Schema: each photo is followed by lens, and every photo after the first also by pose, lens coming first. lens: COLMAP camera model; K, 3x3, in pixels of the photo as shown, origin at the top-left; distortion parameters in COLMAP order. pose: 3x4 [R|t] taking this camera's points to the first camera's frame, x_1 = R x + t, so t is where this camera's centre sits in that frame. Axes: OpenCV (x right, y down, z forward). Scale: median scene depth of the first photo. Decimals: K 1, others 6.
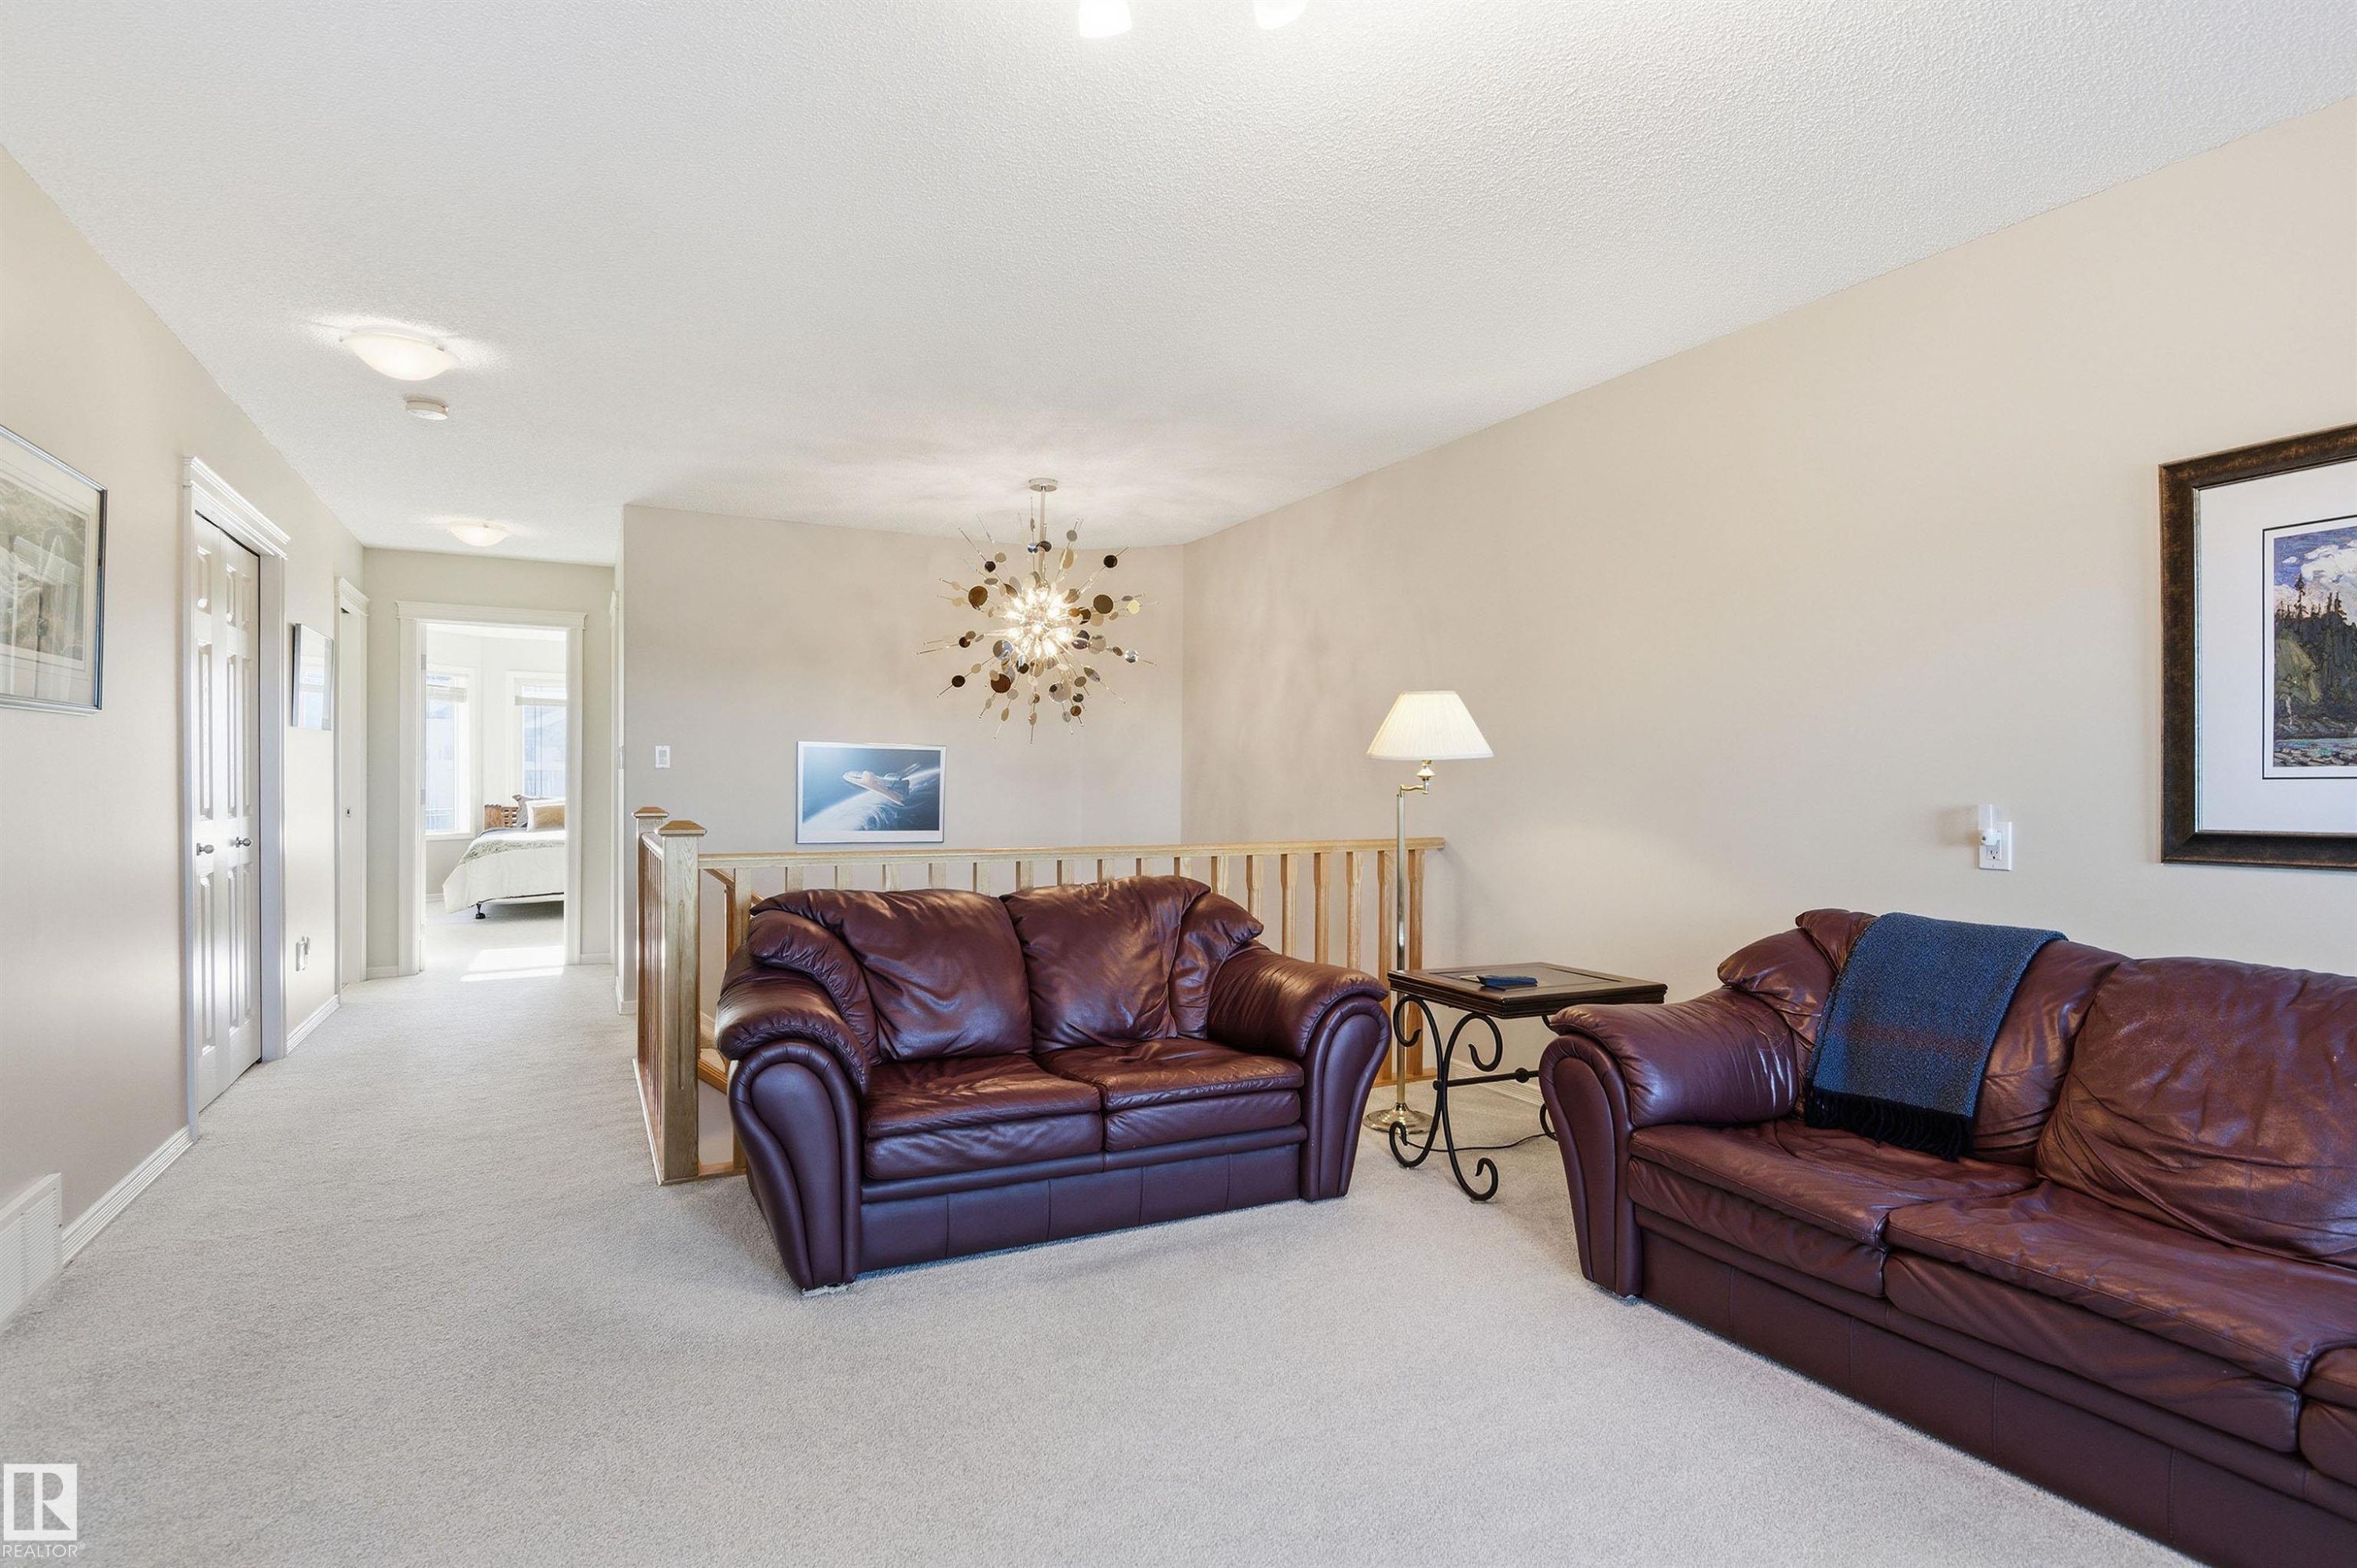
lens RADIAL K [[1189.2, 0, 1195.6], [0, 1189.2, 781.5], [0, 0, 1]] dist [0.000834, -0.004348]
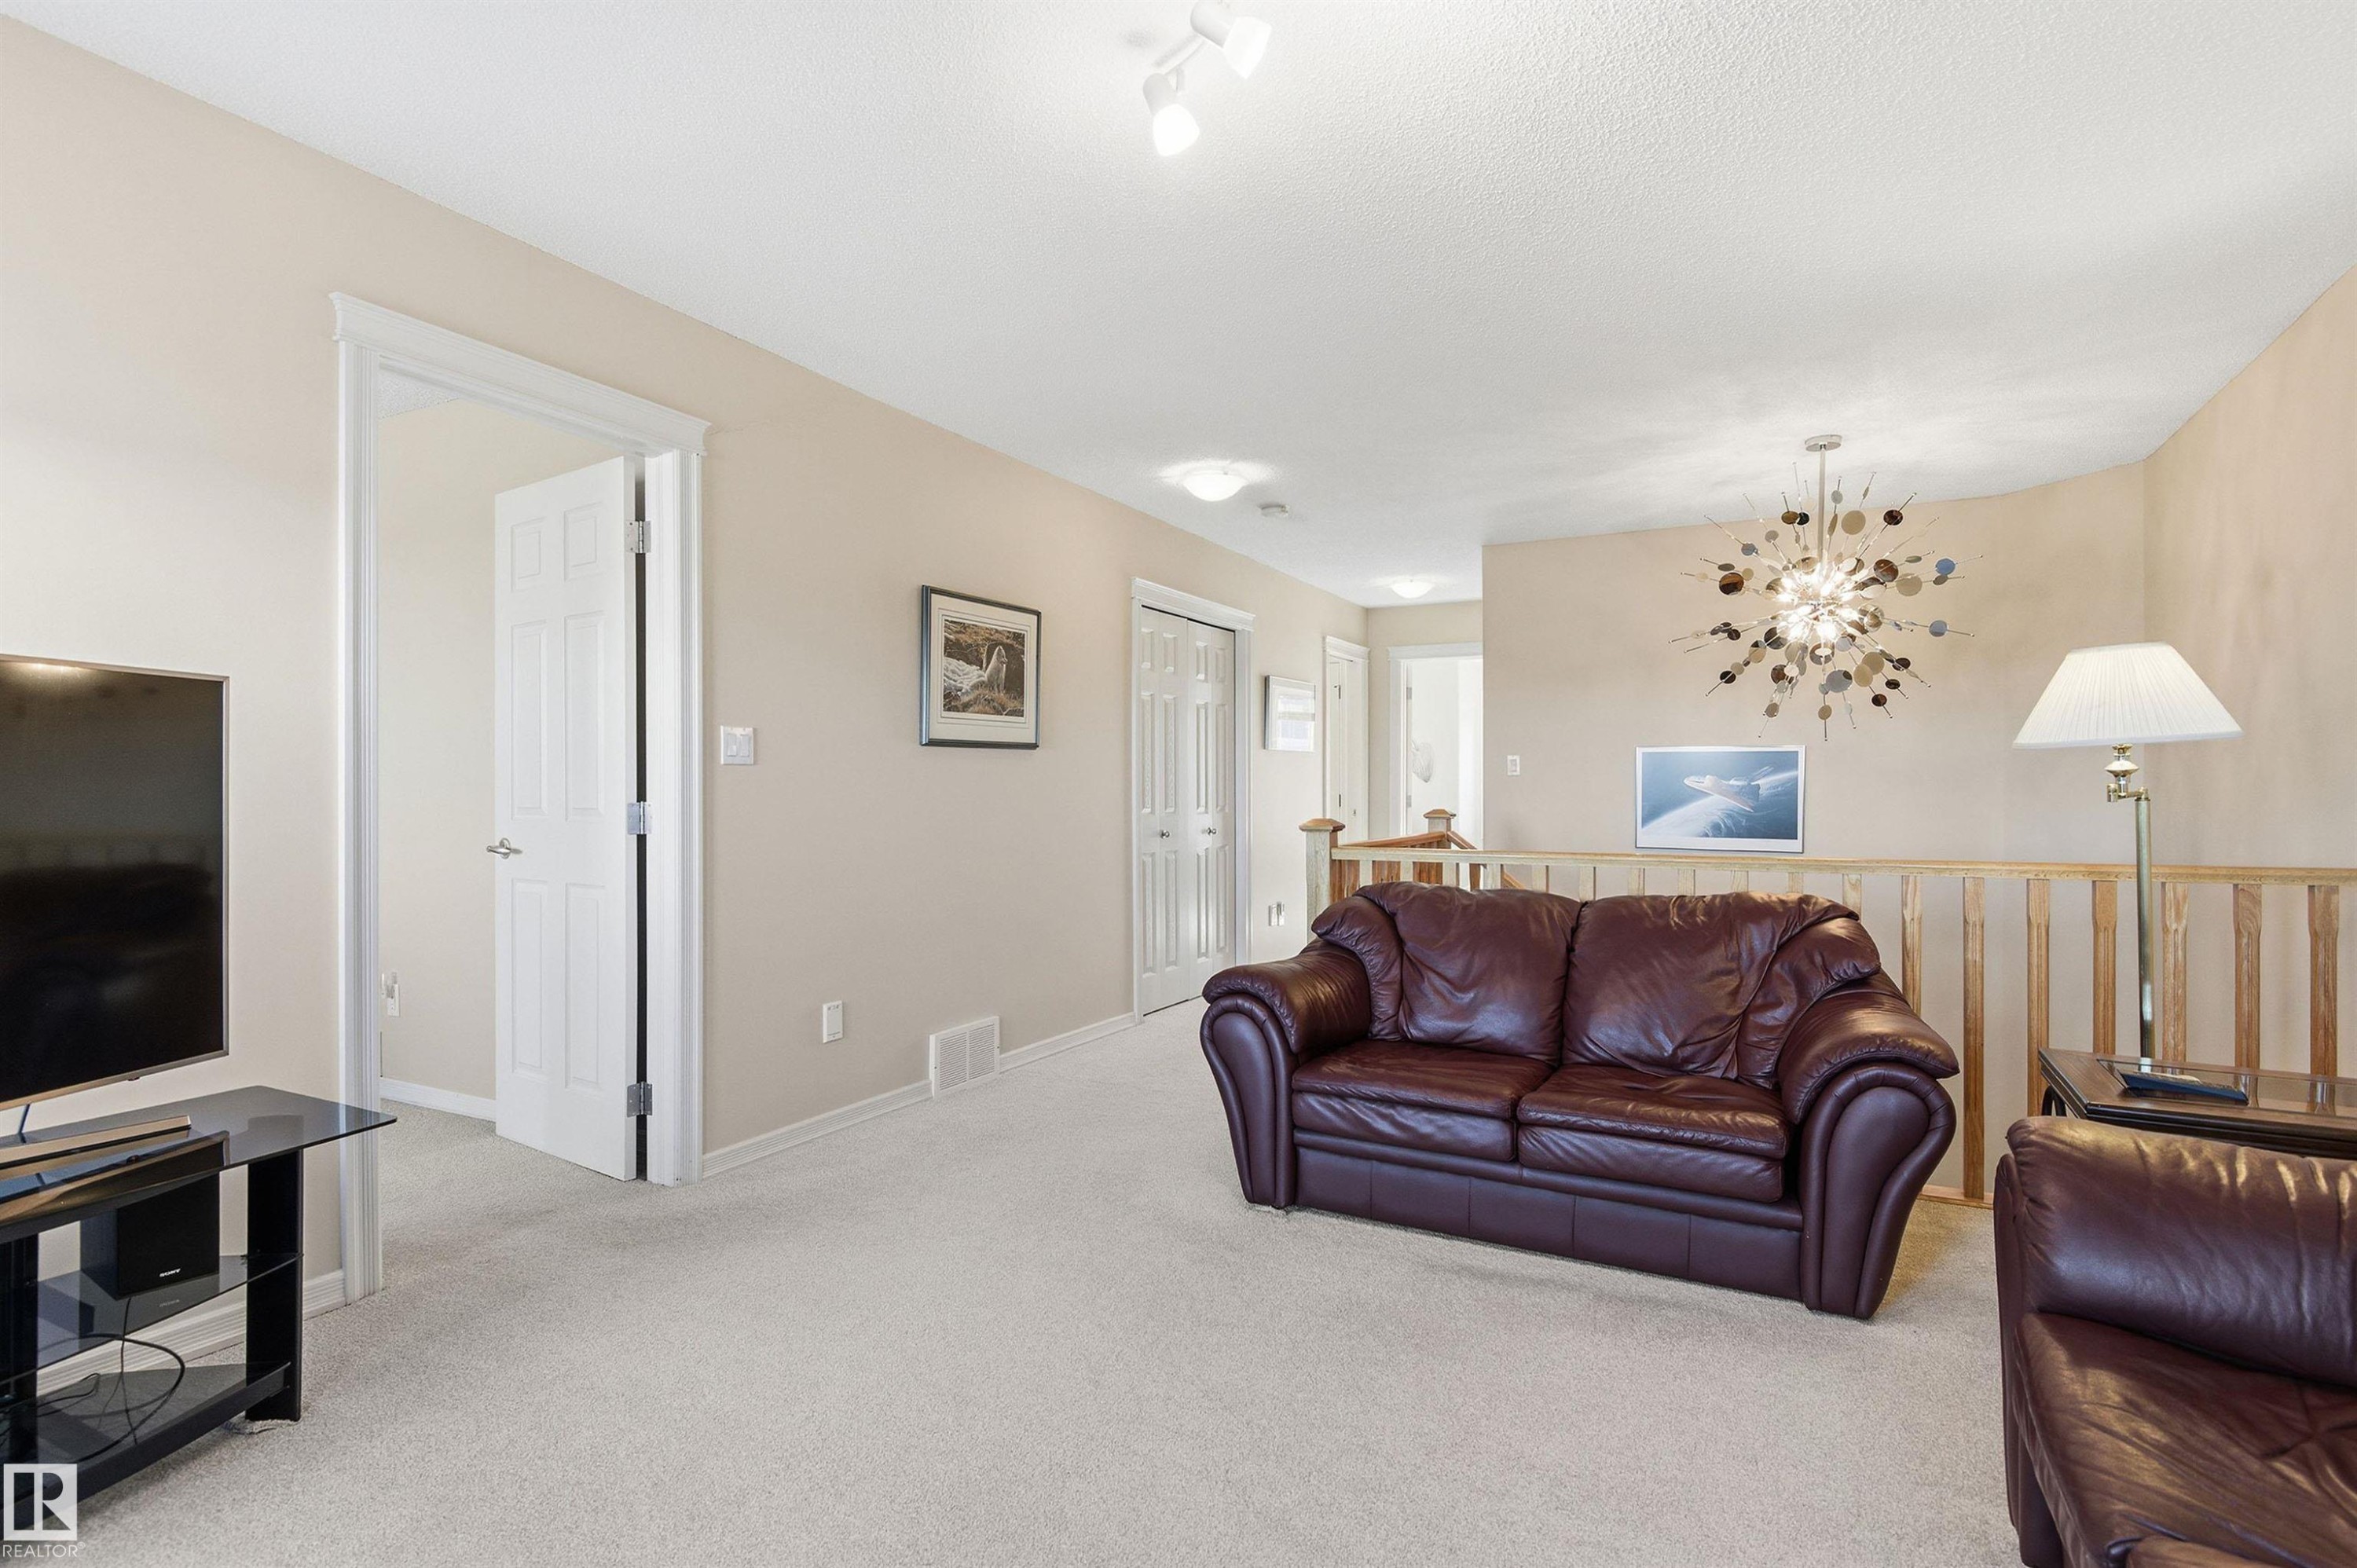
lens RADIAL K [[1189.2, 0, 1195.6], [0, 1189.2, 781.5], [0, 0, 1]] dist [0.000834, -0.004348]
pose [[0.570184, -0.009974, -0.821457, 0.493489], [0.004833, 0.999950, -0.008787, 0.004941], [0.821503, 0.001040, 0.570203, 0.196586]]
